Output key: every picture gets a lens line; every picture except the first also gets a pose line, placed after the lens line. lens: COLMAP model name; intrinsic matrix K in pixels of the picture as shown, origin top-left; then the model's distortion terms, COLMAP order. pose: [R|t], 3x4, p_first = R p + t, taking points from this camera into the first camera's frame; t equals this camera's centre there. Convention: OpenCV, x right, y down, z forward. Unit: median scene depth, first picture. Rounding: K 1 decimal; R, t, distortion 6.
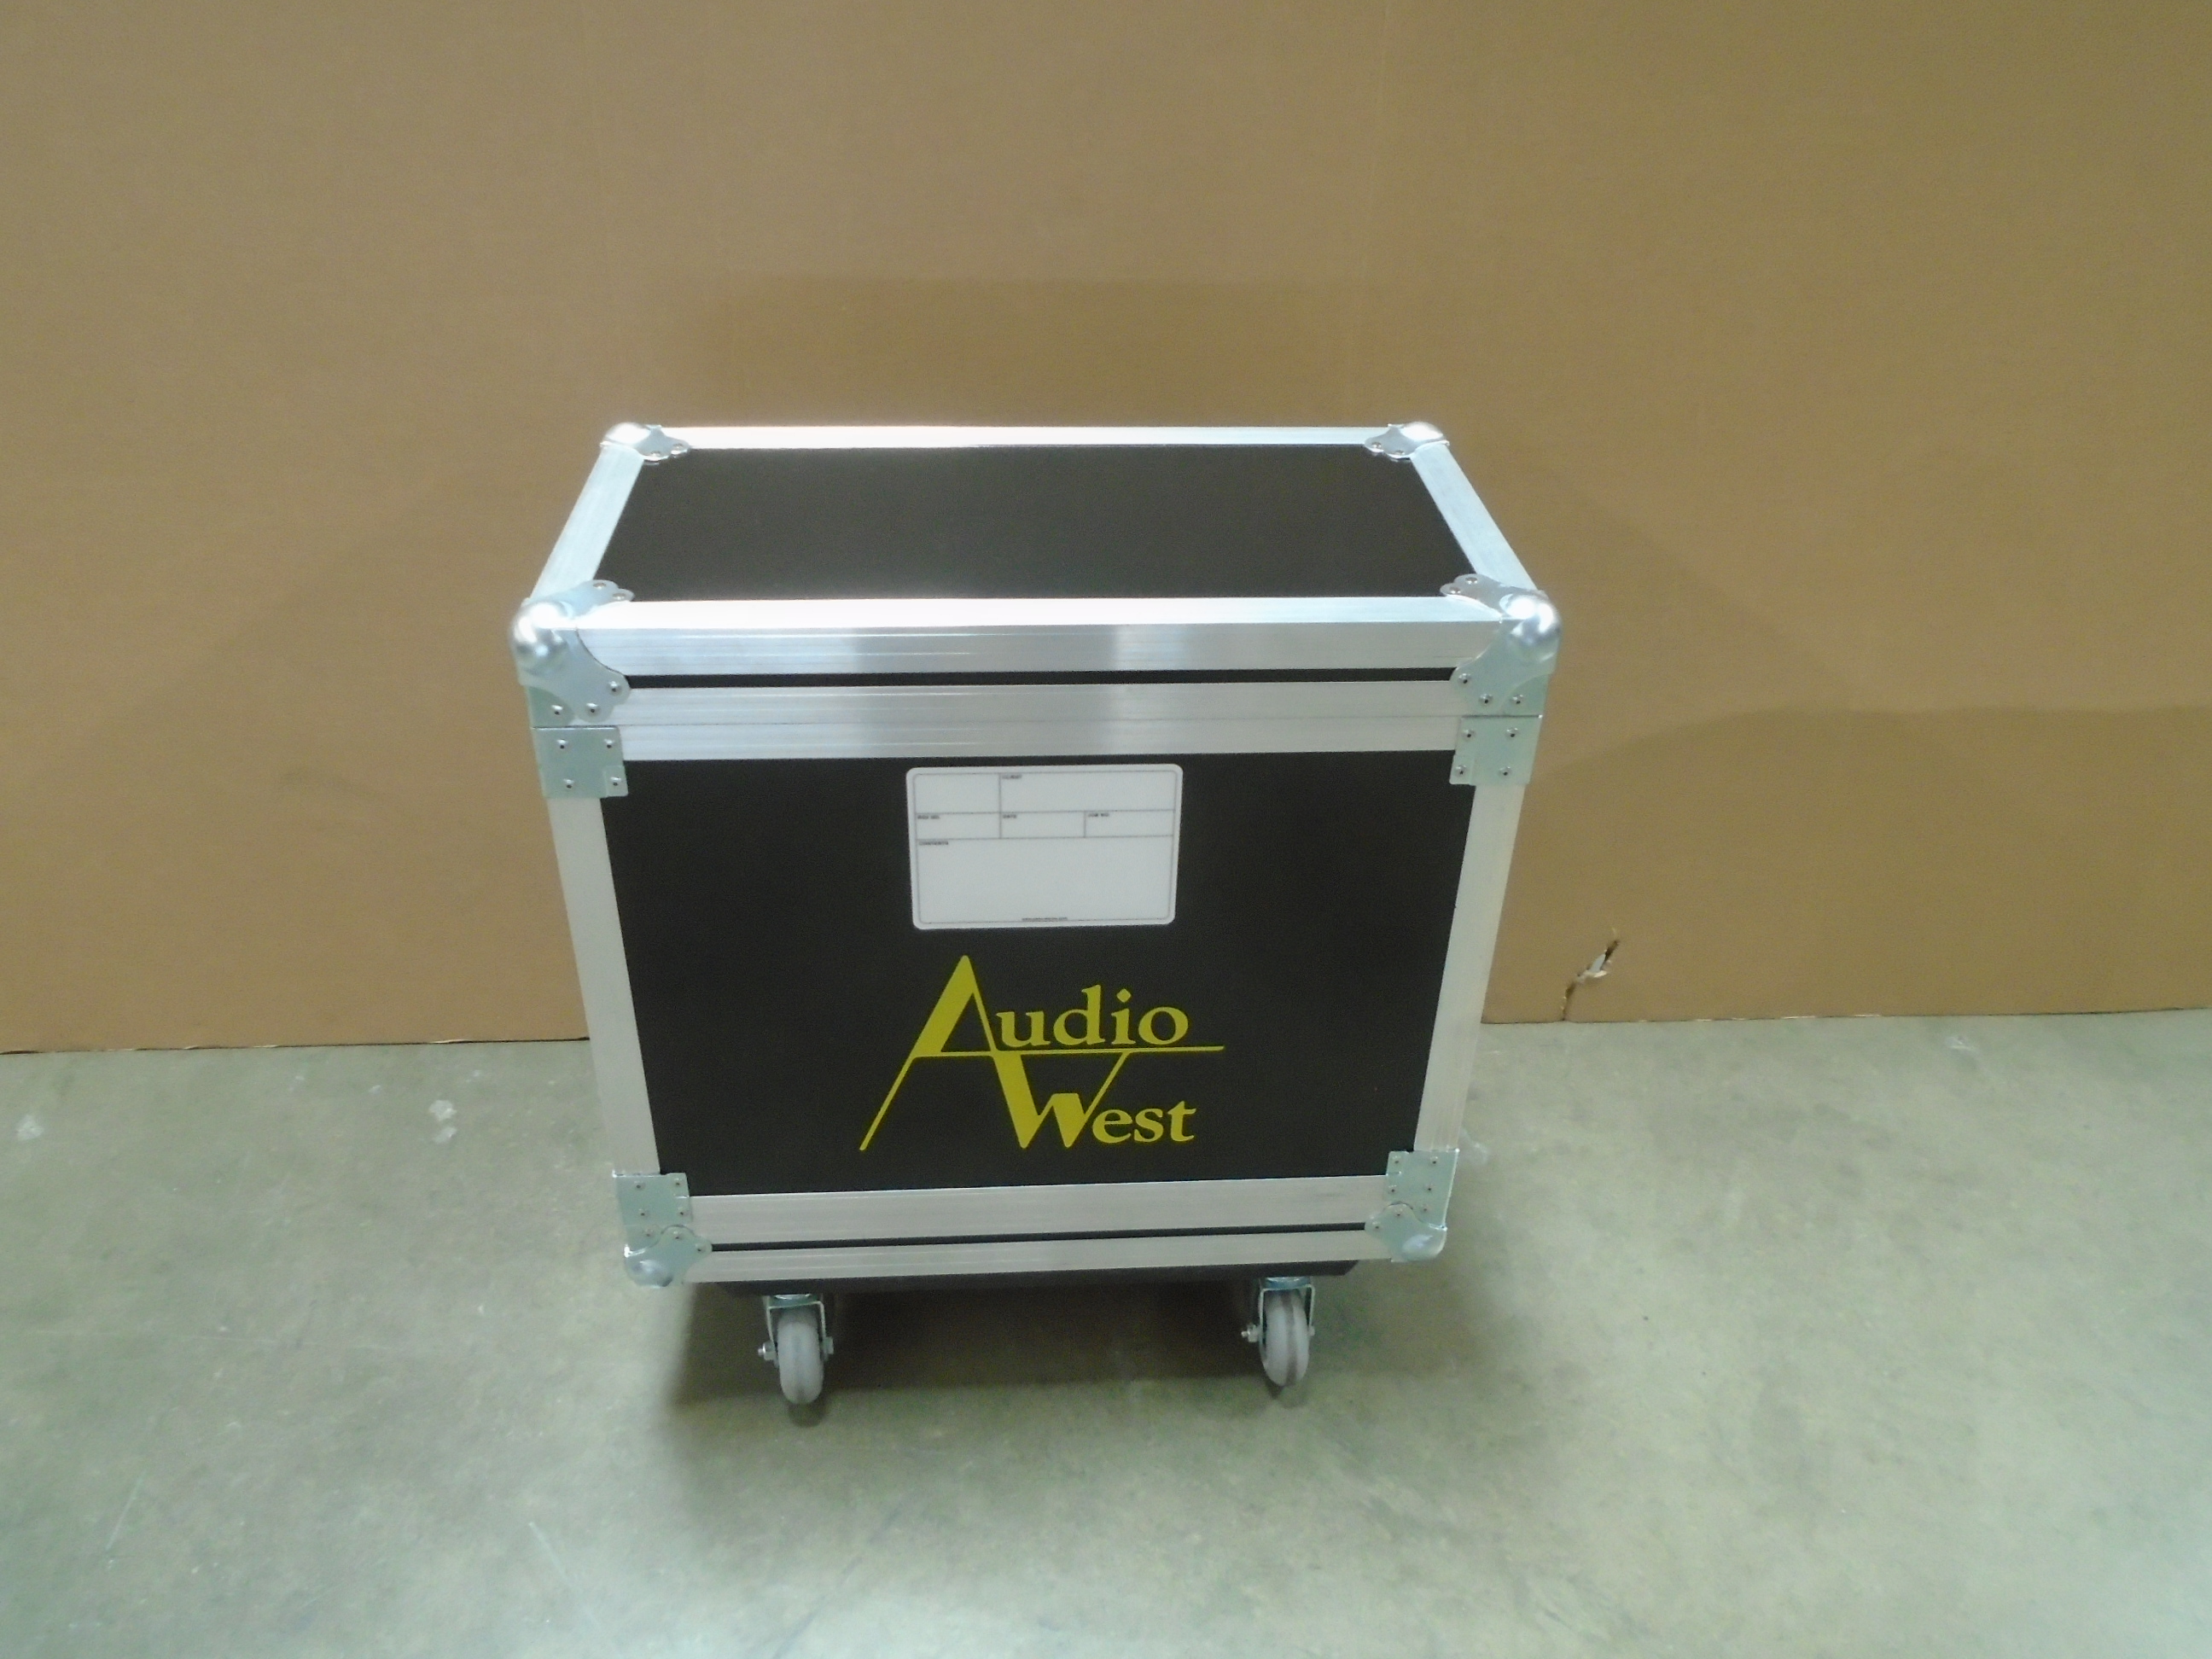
lens RADIAL K [[1698.6, 0, 1100.9], [0, 1698.6, 833.0], [0, 0, 1]] dist [-0.009641, -0.001363]
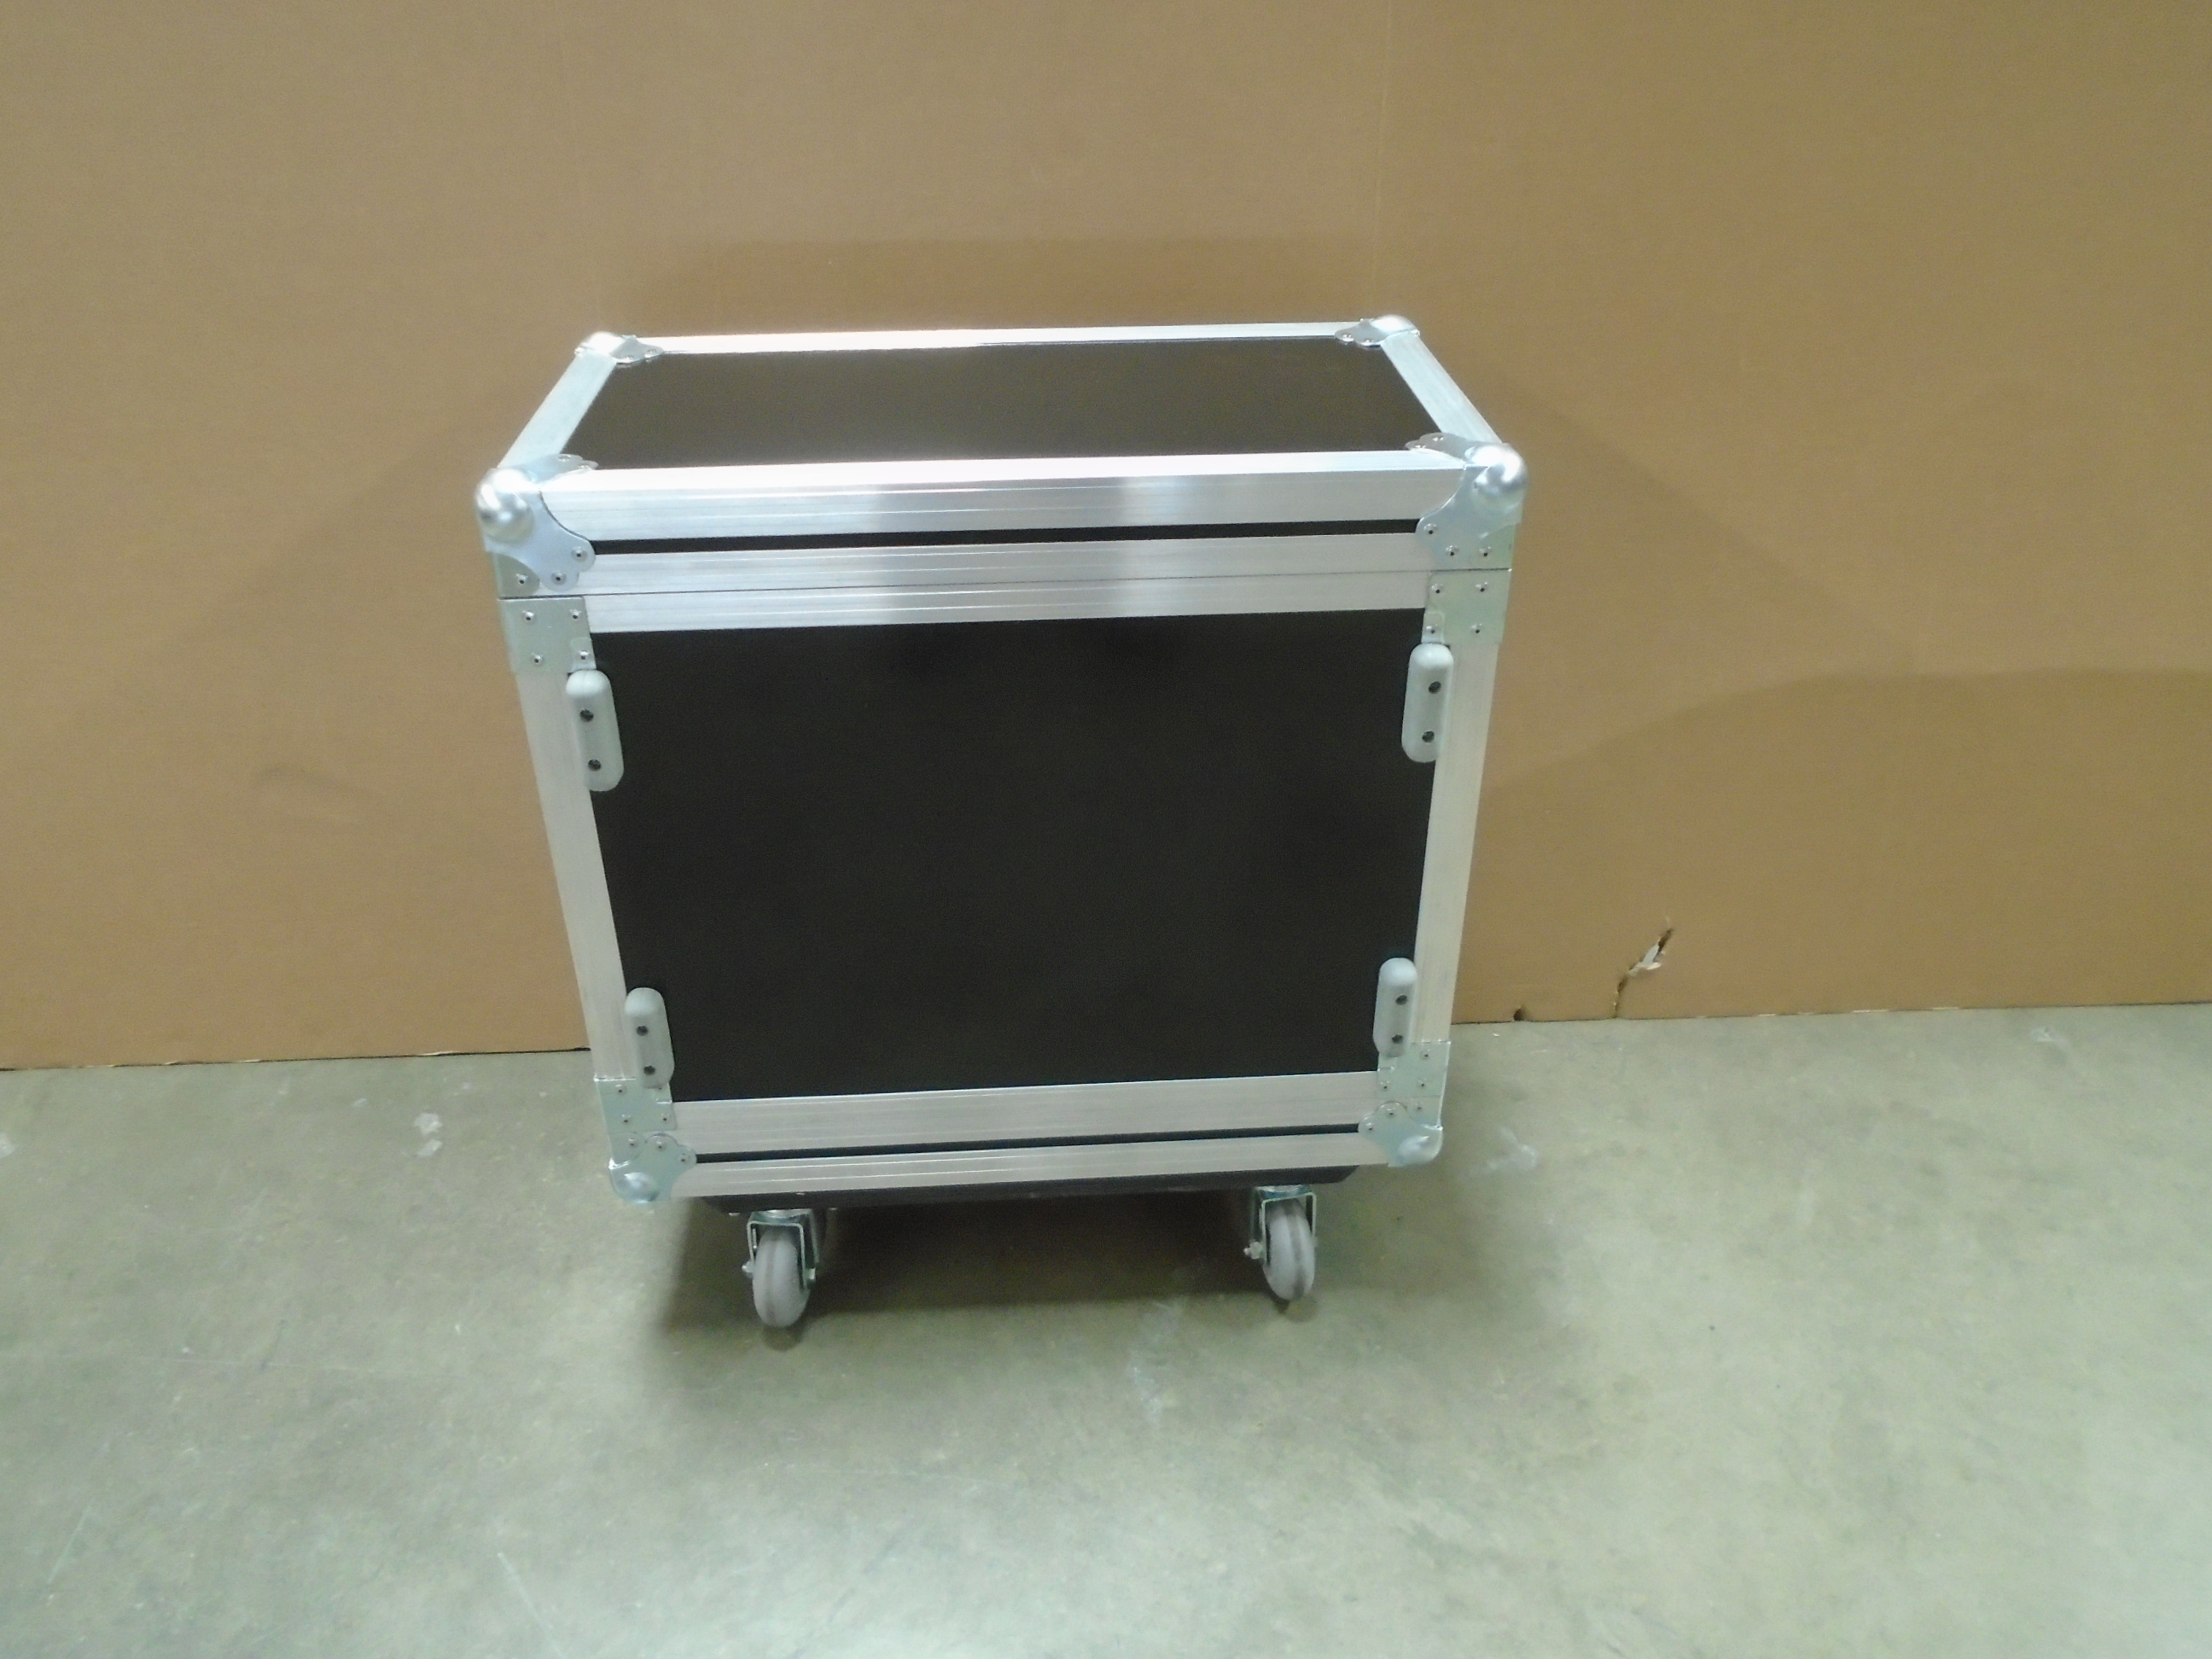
lens RADIAL K [[1698.6, 0, 1102.2], [0, 1698.6, 833.5], [0, 0, 1]] dist [-0.009641, -0.001363]
pose [[0.999405, -0.016807, -0.030112, 0.024545], [0.015744, 0.999257, -0.035176, 0.047929], [0.030681, 0.034681, 0.998927, 0.066955]]
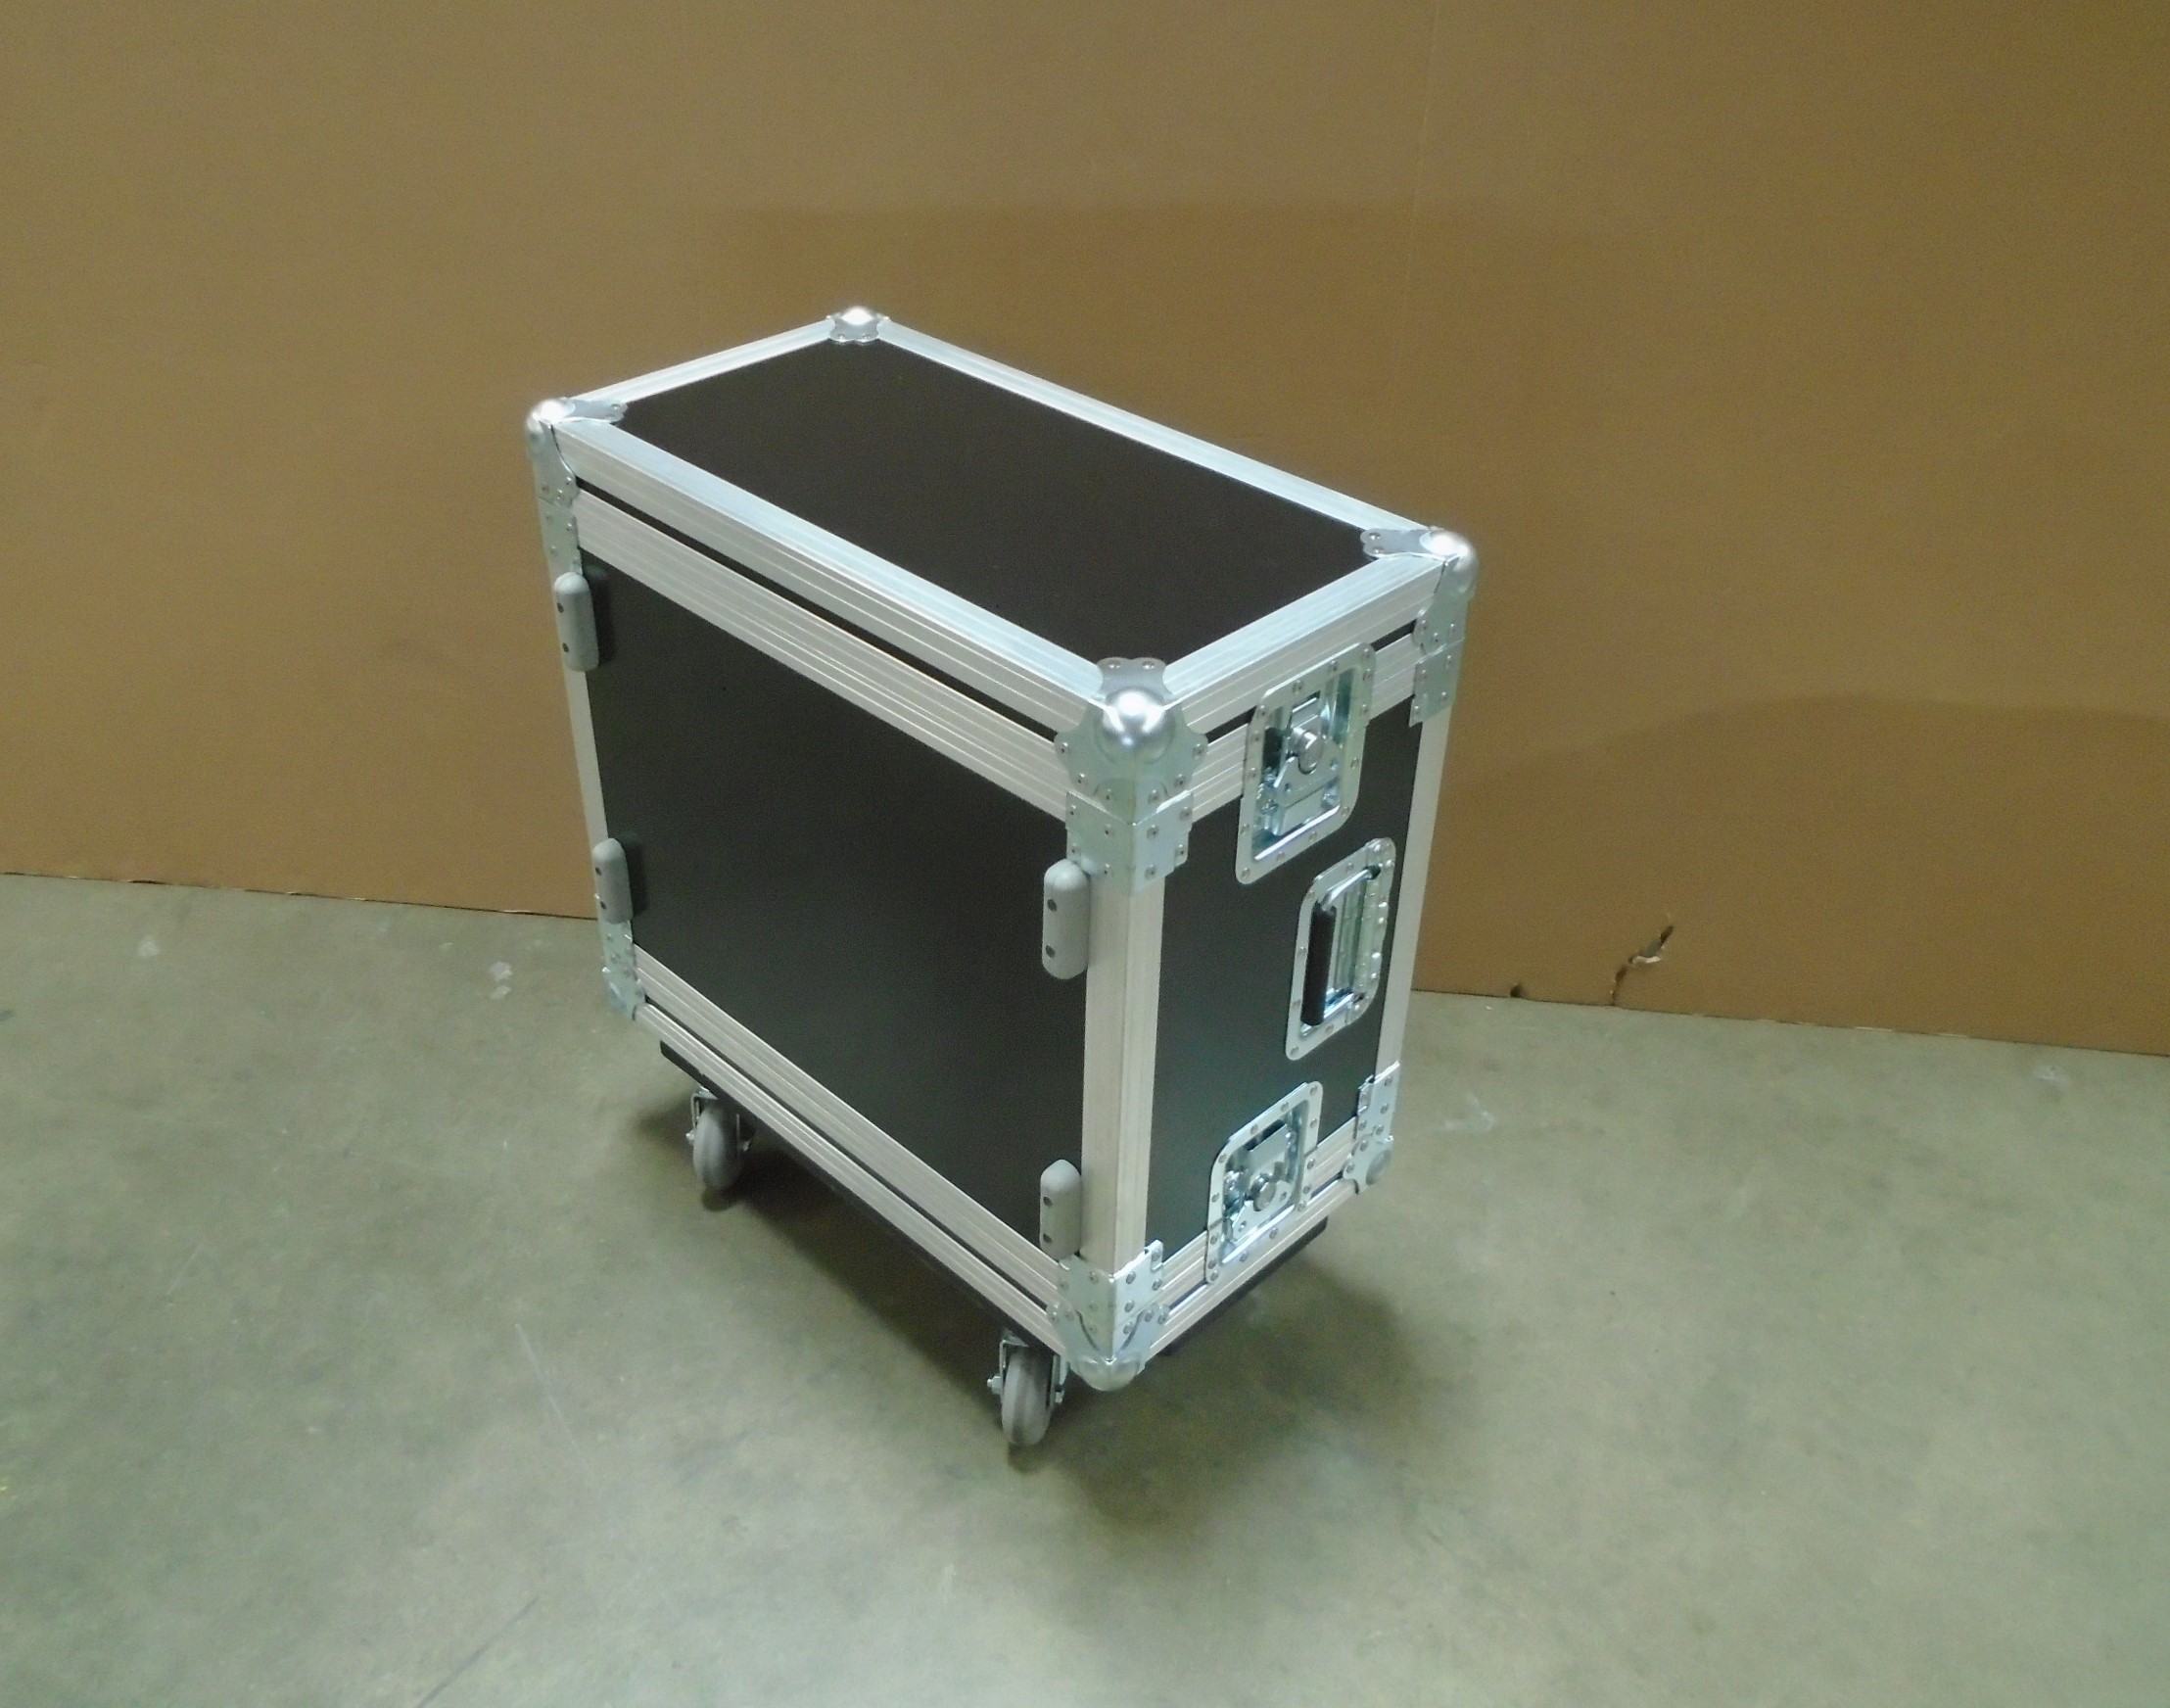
lens RADIAL K [[1960.3, 0, 1026.4], [0, 1960.3, 855.6], [0, 0, 1]] dist [-0.021987, 0.023902]
pose [[0.980690, 0.092187, -0.172477, 0.167665], [-0.089680, 0.995721, 0.022290, 0.040377], [0.173794, -0.006392, 0.984761, -0.183476]]
